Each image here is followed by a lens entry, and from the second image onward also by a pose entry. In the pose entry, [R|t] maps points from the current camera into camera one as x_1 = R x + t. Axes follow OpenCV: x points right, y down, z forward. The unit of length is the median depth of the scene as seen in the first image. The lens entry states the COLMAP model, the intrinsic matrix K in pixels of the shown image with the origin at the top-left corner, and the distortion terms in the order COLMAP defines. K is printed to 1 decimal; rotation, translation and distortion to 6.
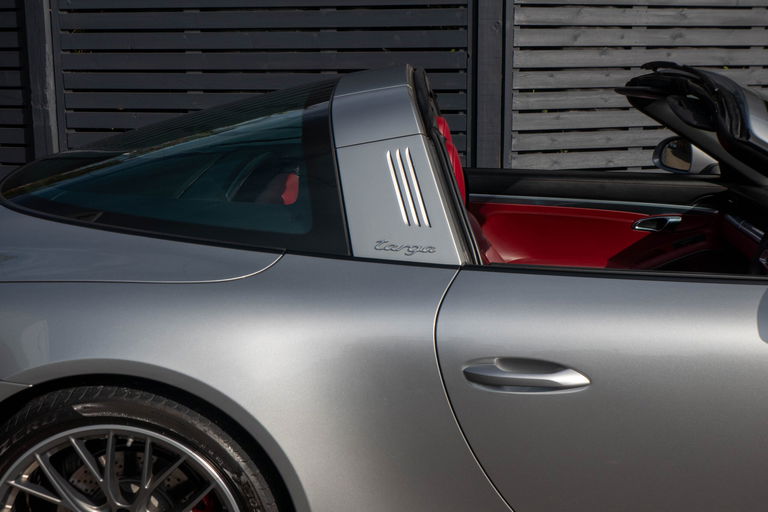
lens RADIAL K [[1147.0, 0, 388.4], [0, 1147.0, 249.7], [0, 0, 1]] dist [-0.014616, 0.000000]
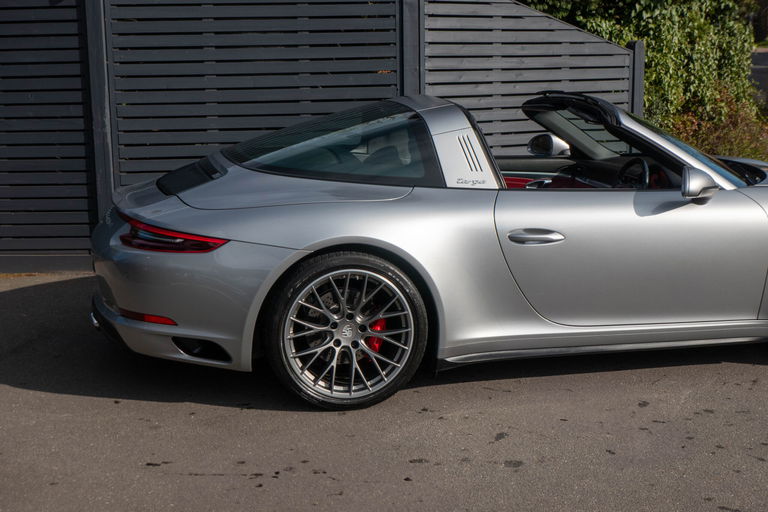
lens RADIAL K [[1147.0, 0, 378.2], [0, 1147.0, 261.2], [0, 0, 1]] dist [-0.014616, 0.000000]
pose [[0.970344, -0.050536, 0.236388, -0.446843], [0.055405, 0.998366, -0.013996, 0.111917], [-0.235294, 0.026678, 0.971558, -0.667583]]
